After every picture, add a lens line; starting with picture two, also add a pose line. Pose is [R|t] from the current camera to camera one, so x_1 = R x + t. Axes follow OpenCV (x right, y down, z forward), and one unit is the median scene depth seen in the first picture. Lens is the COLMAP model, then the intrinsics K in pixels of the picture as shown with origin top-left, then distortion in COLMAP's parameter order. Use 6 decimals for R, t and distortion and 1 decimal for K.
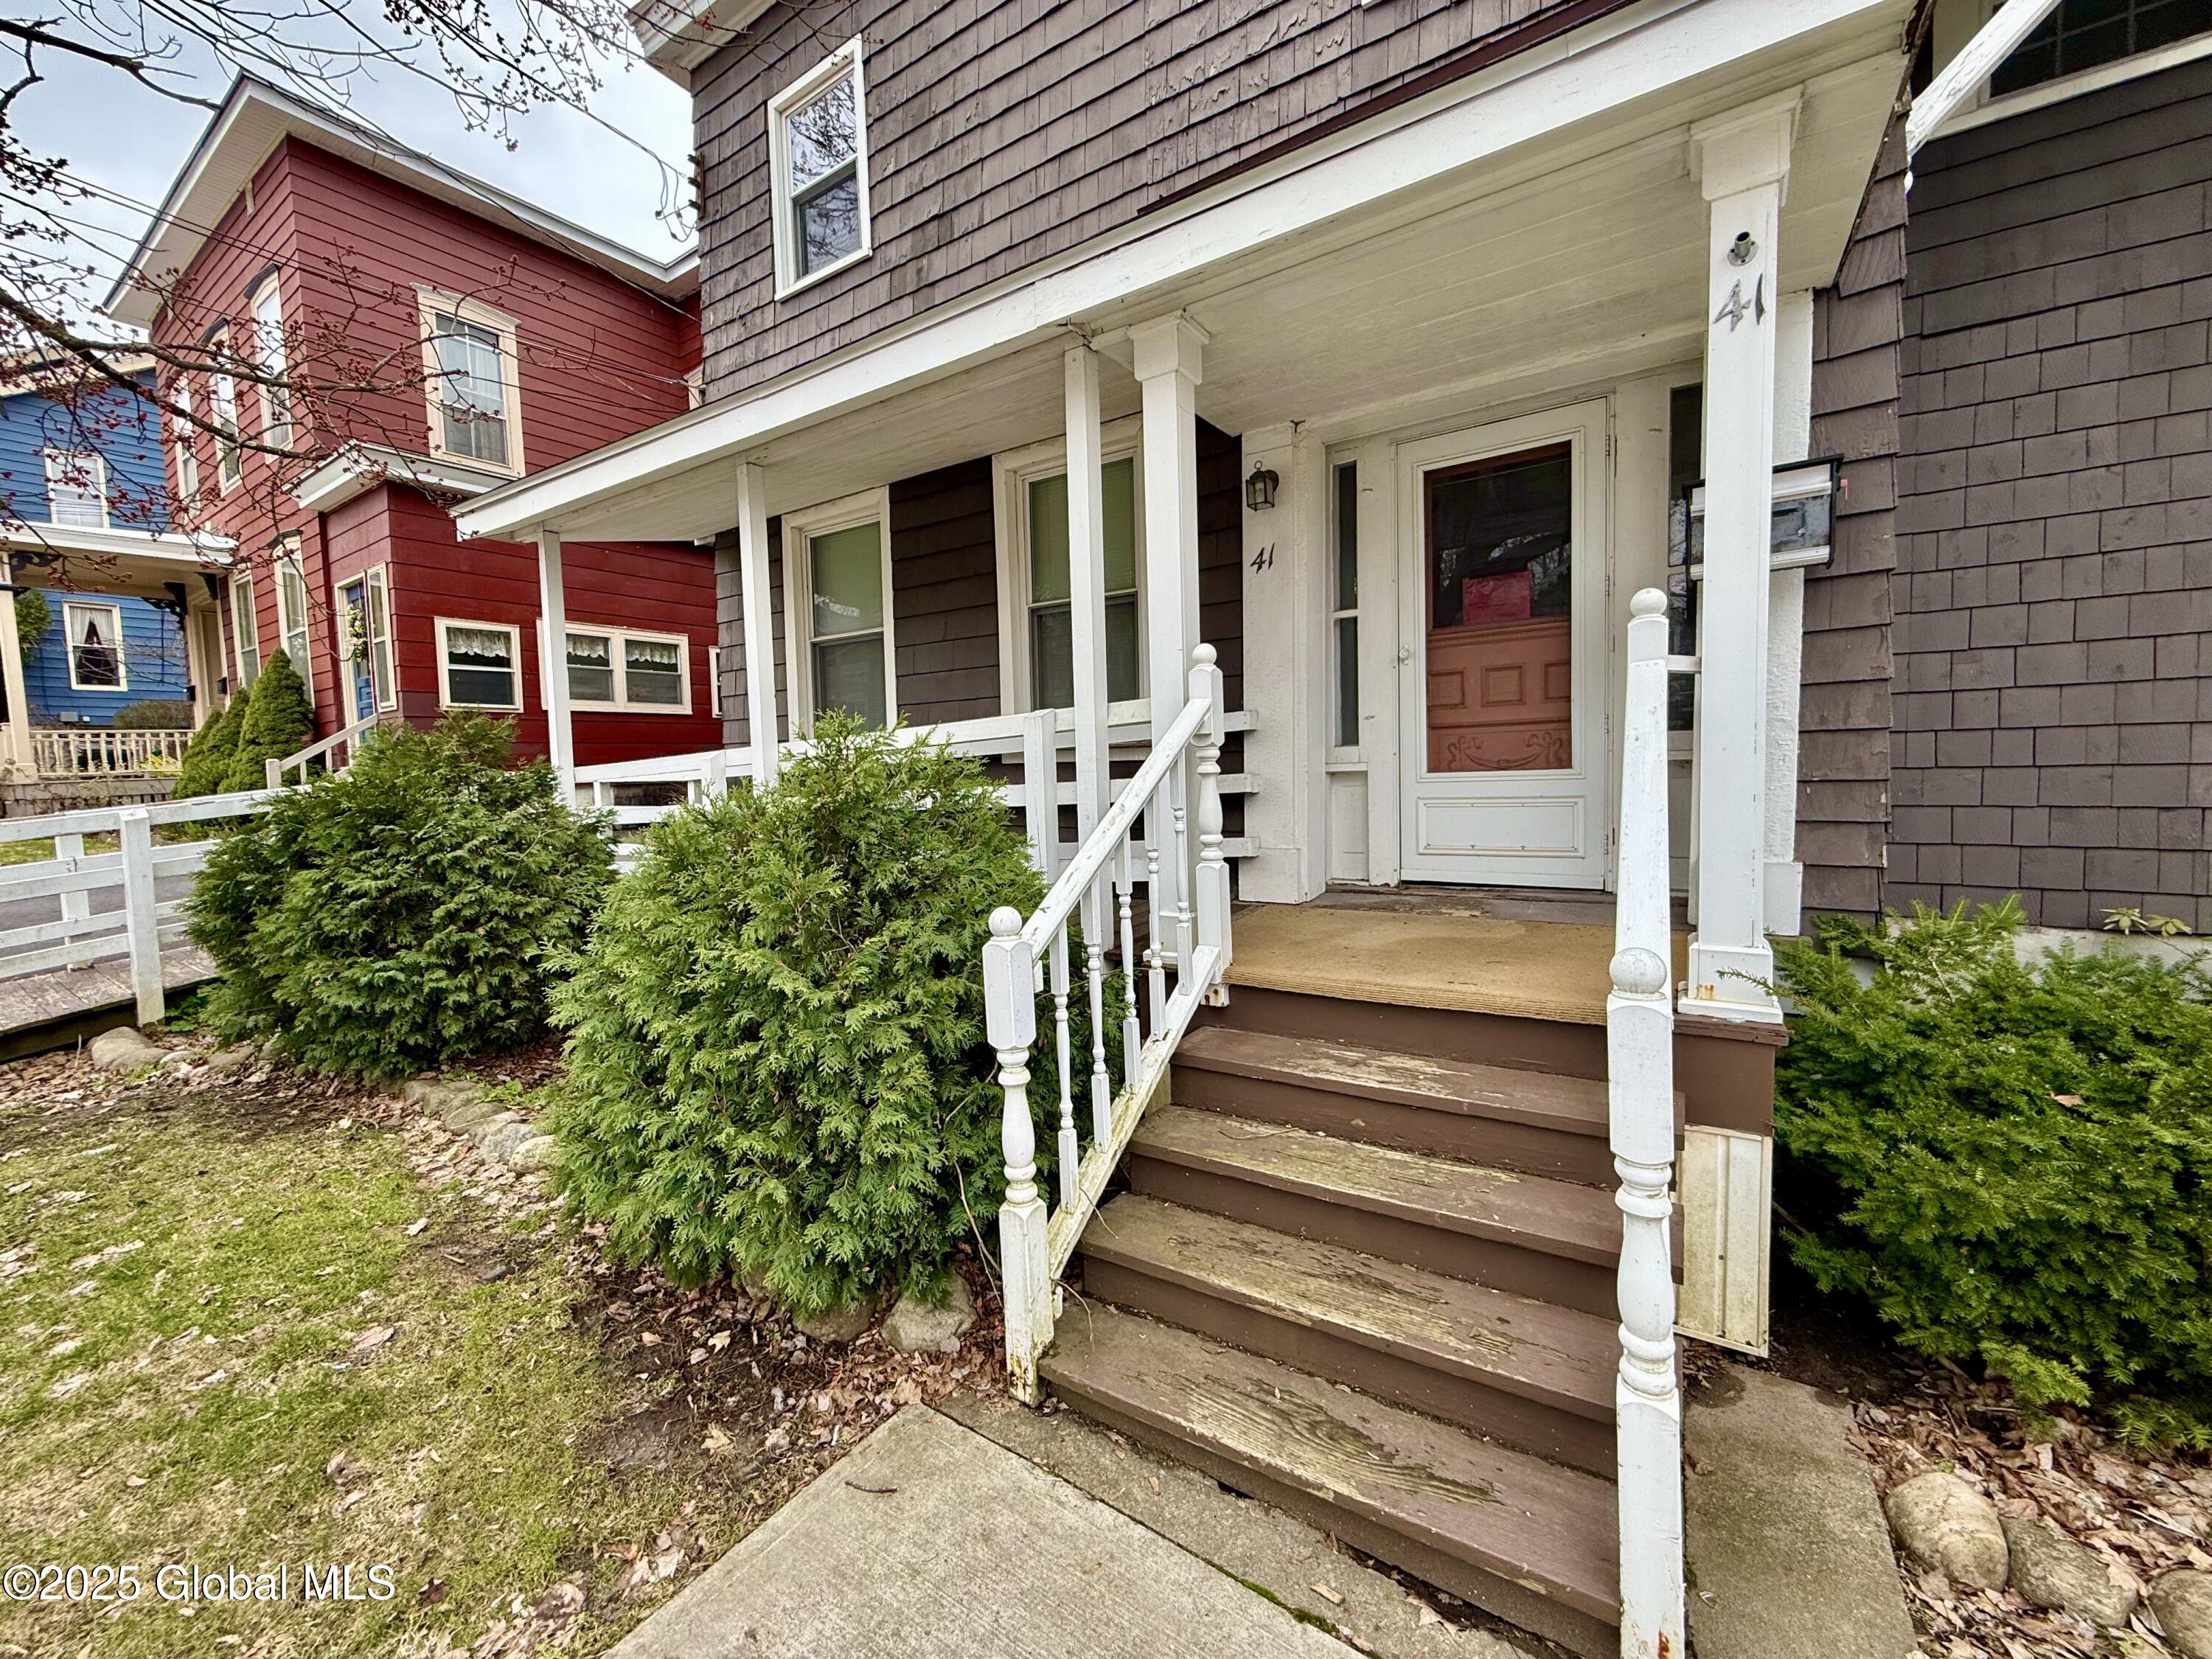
lens RADIAL K [[883.9, 0, 1097.4], [0, 883.9, 824.2], [0, 0, 1]] dist [-0.000838, -0.000407]
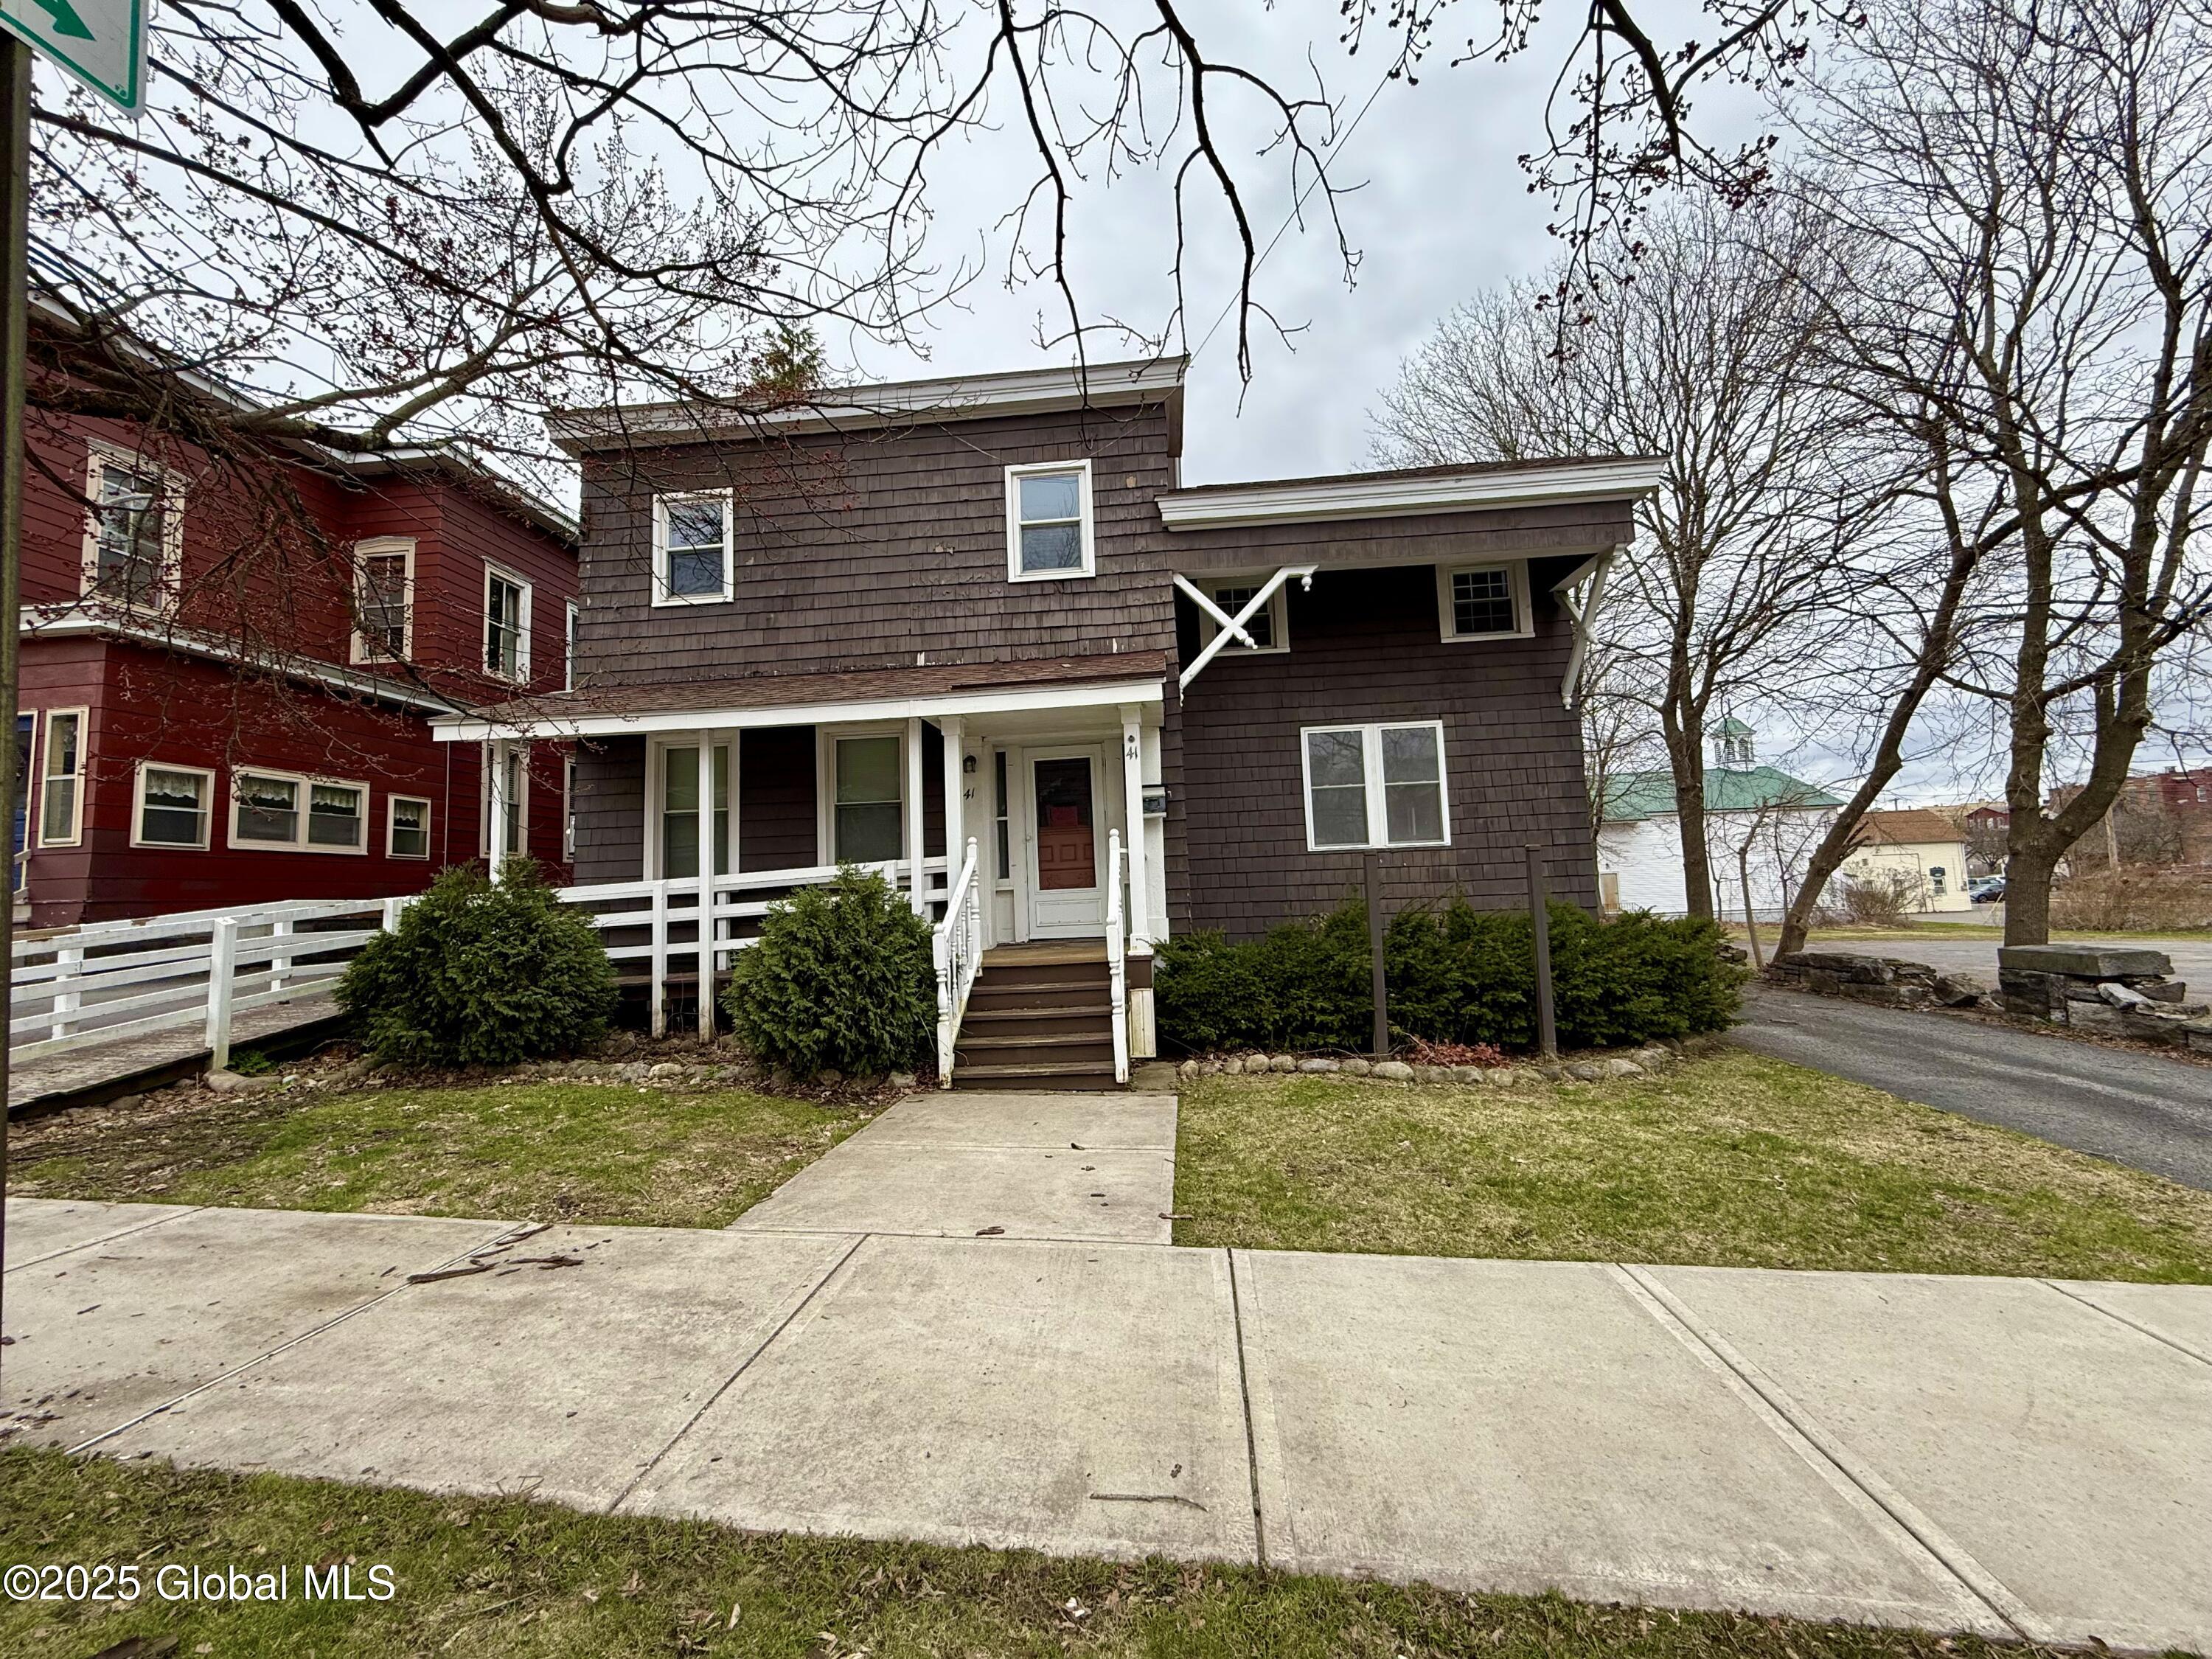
lens RADIAL K [[883.9, 0, 1097.4], [0, 883.9, 824.2], [0, 0, 1]] dist [-0.000838, -0.000407]
pose [[0.877962, 0.035248, 0.477430, -0.605743], [0.044876, 0.986835, -0.155380, 0.138498], [-0.476622, 0.157843, 0.864822, -1.096953]]
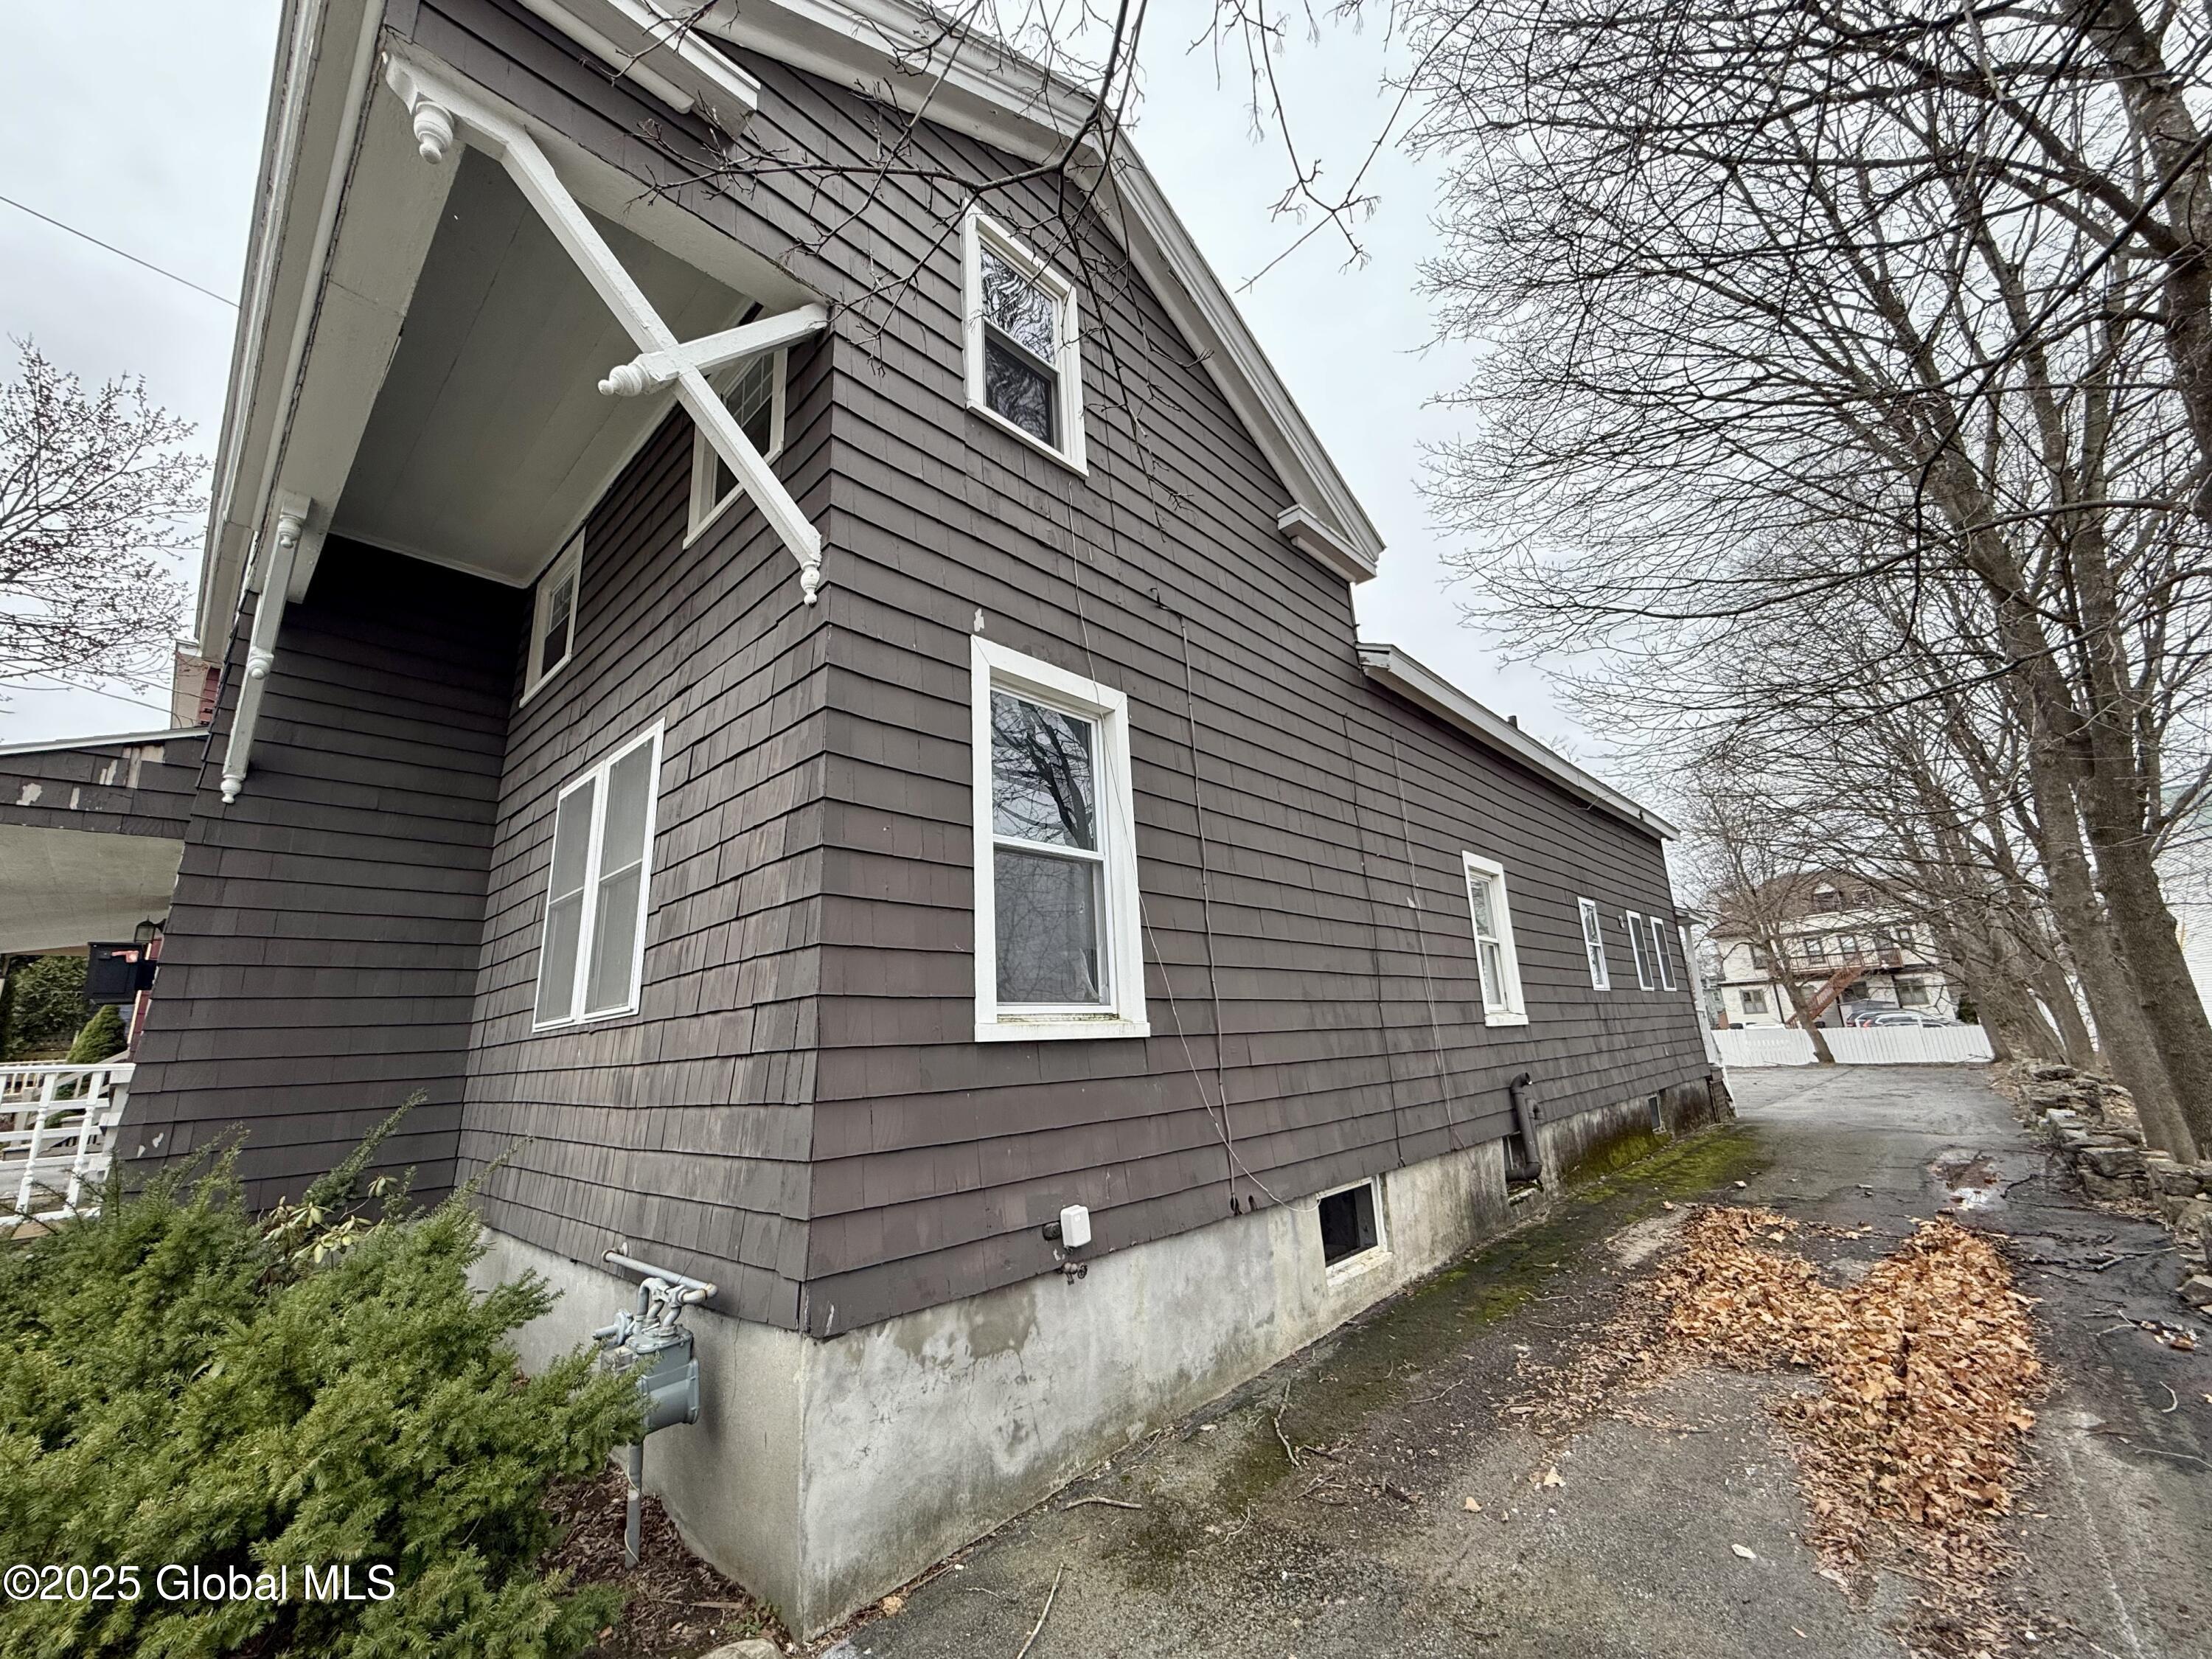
lens RADIAL K [[876.6, 0, 1102.0], [0, 876.6, 821.8], [0, 0, 1]] dist [-0.000852, -0.000025]
pose [[0.985083, -0.069585, -0.157386, 2.219368], [0.017427, 0.950234, -0.311050, -0.038790], [0.171198, 0.303668, 0.937271, -0.296173]]
